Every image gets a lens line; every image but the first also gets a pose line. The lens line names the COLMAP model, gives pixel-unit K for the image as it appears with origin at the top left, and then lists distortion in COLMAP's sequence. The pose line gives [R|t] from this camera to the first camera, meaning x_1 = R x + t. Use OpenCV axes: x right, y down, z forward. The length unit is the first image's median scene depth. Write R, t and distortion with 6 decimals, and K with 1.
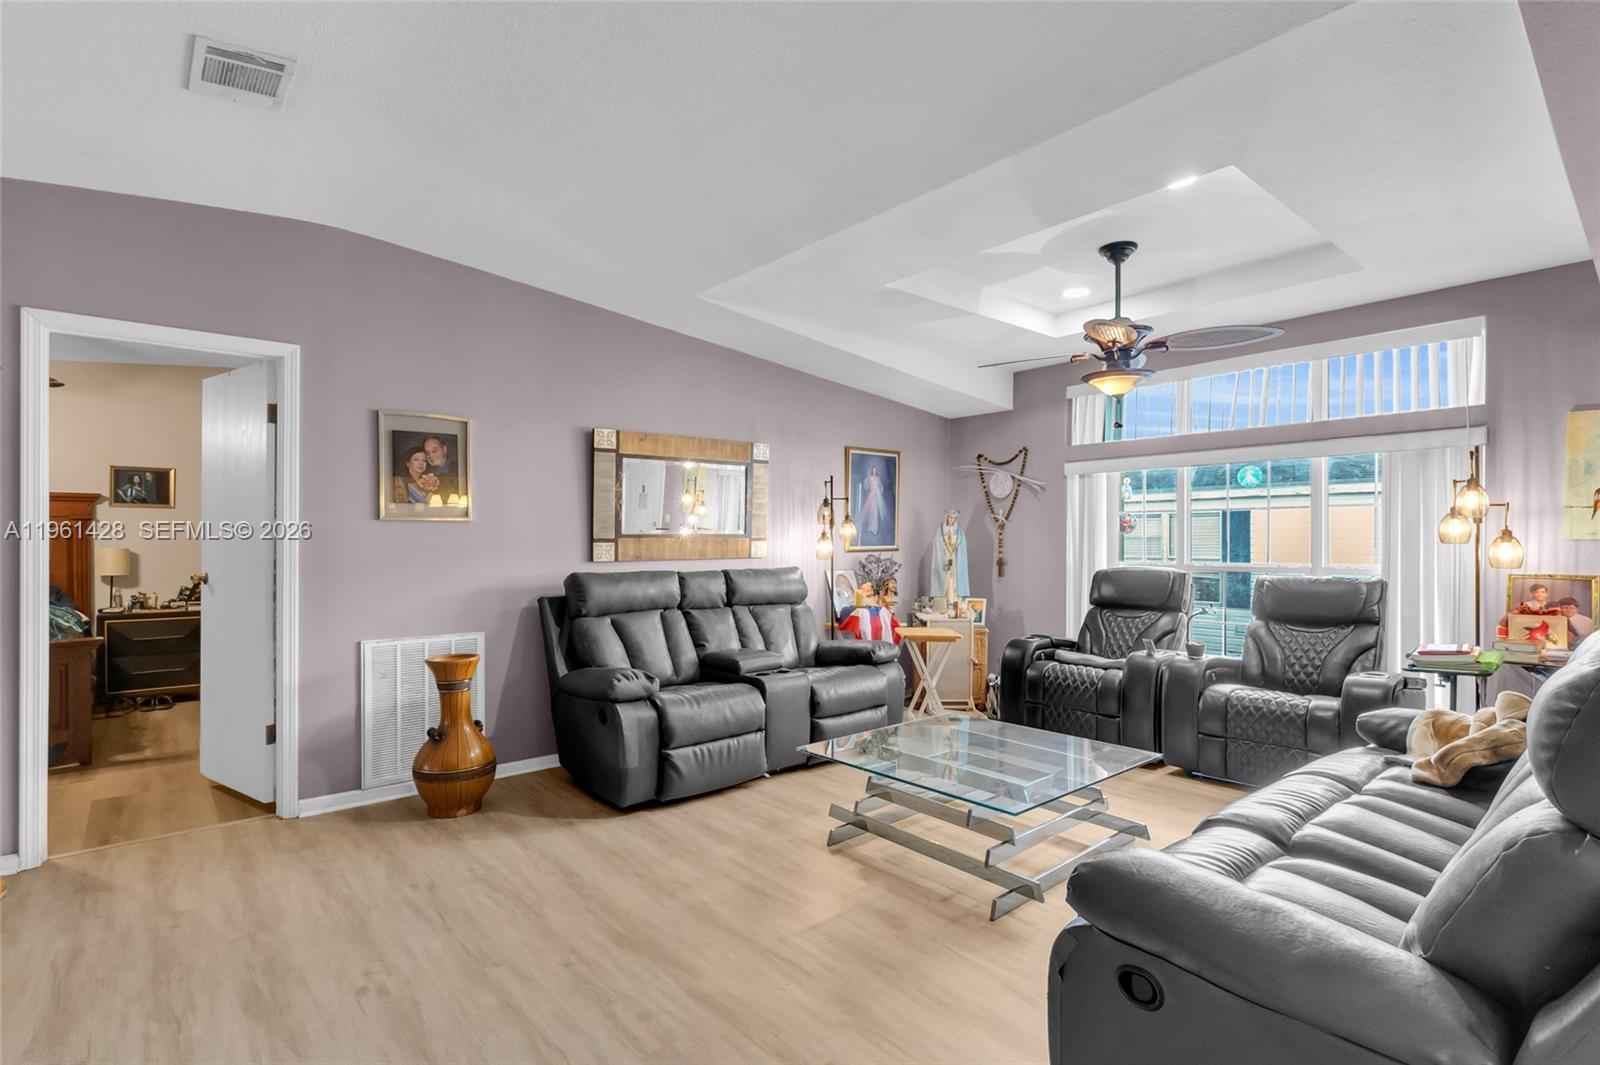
lens RADIAL K [[780.1, 0, 785.1], [0, 780.1, 538.4], [0, 0, 1]] dist [0.004396, -0.000681]
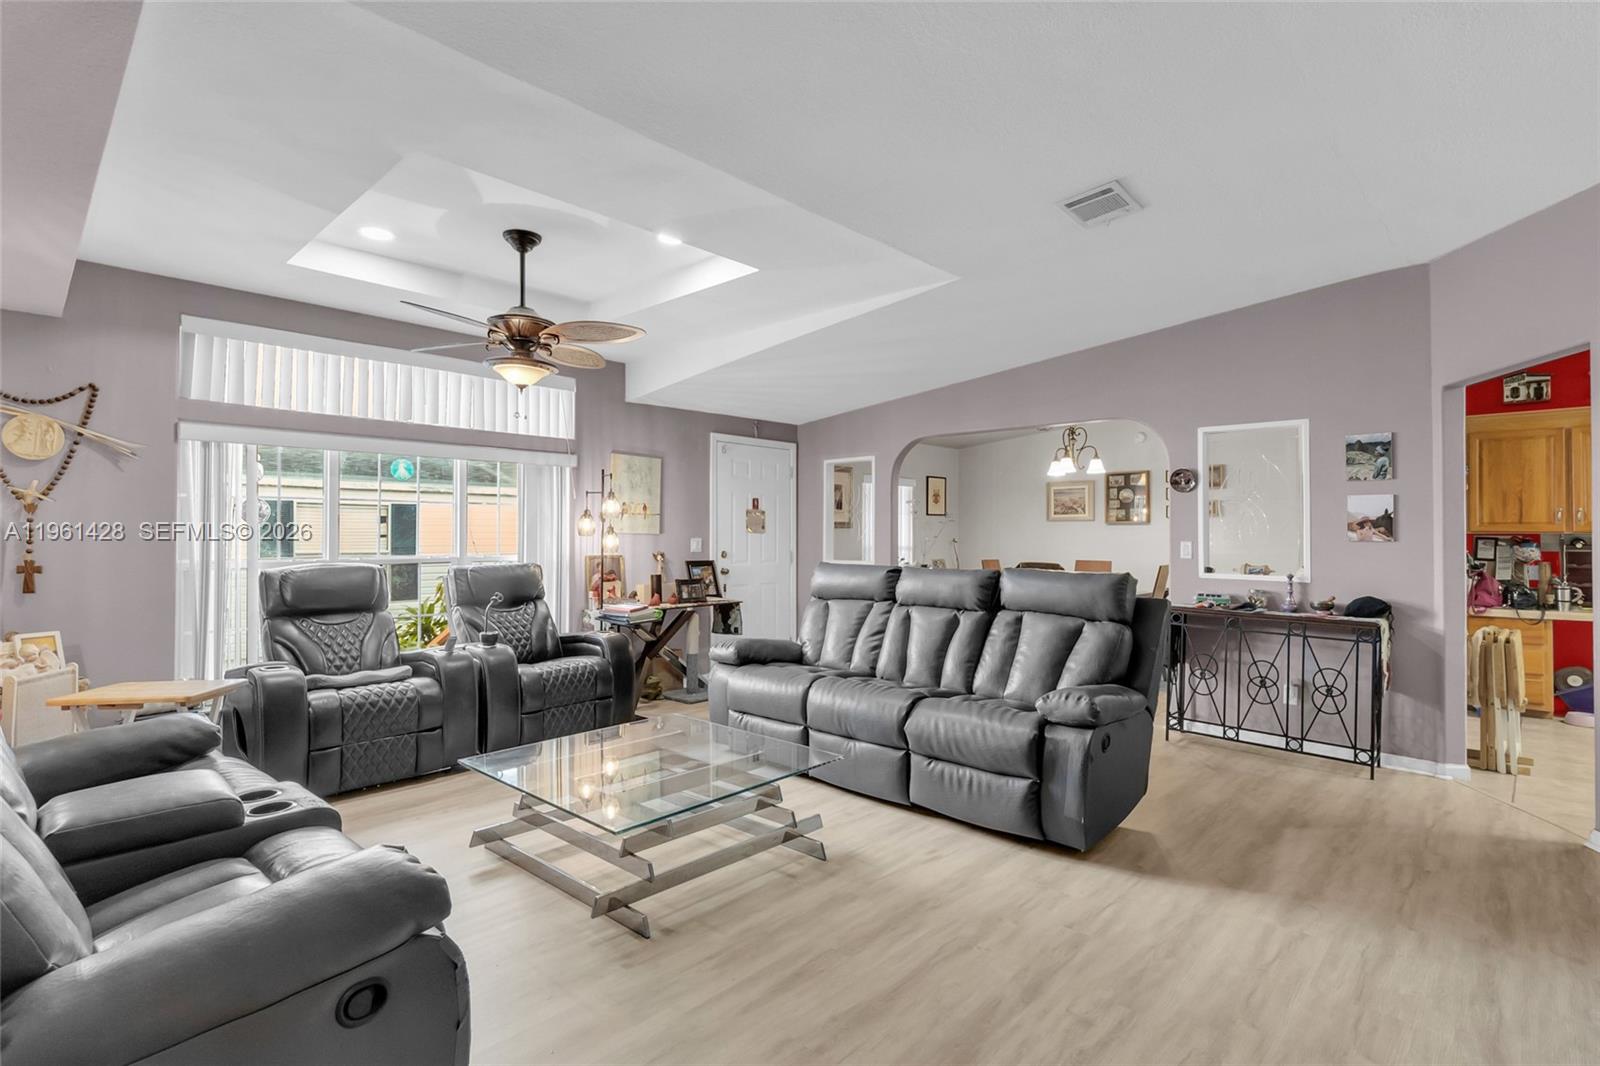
lens RADIAL K [[780.1, 0, 786.6], [0, 780.1, 527.7], [0, 0, 1]] dist [0.004396, -0.000681]
pose [[-0.112105, 0.006290, 0.993676, -0.471221], [-0.008836, 0.999934, -0.007326, -0.001296], [-0.993657, -0.009602, -0.112042, 0.626065]]
